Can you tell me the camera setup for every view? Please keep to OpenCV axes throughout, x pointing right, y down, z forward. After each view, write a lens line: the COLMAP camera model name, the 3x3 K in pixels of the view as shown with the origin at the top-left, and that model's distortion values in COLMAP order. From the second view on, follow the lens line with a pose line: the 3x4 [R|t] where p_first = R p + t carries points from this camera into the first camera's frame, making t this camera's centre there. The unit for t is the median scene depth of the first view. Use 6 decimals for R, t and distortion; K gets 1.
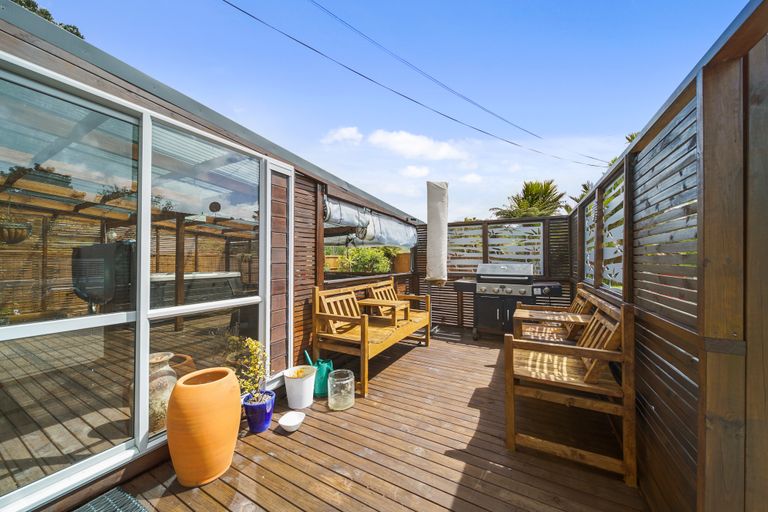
lens RADIAL K [[270.7, 0, 381.1], [0, 270.7, 258.5], [0, 0, 1]] dist [-0.000295, -0.000048]
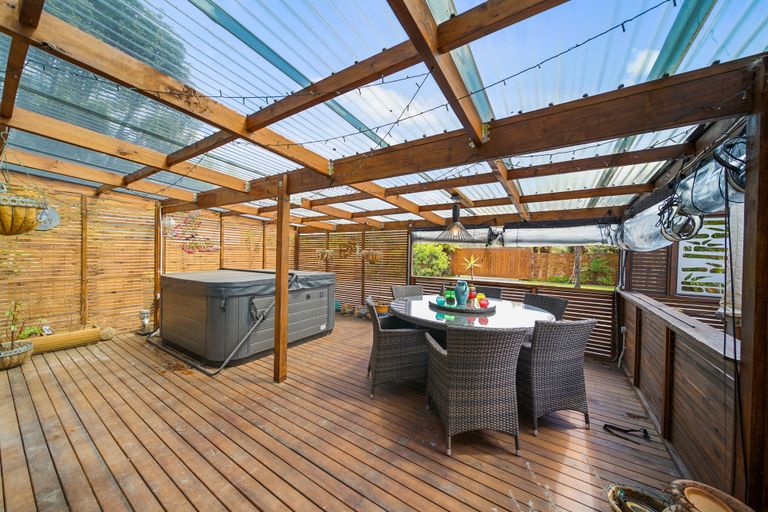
lens RADIAL K [[270.7, 0, 387.3], [0, 270.7, 256.5], [0, 0, 1]] dist [-0.000295, -0.000048]
pose [[0.997033, 0.025822, -0.072511, -0.351577], [-0.024181, 0.999433, 0.023416, -0.025785], [0.073075, -0.021594, 0.997093, 0.310978]]
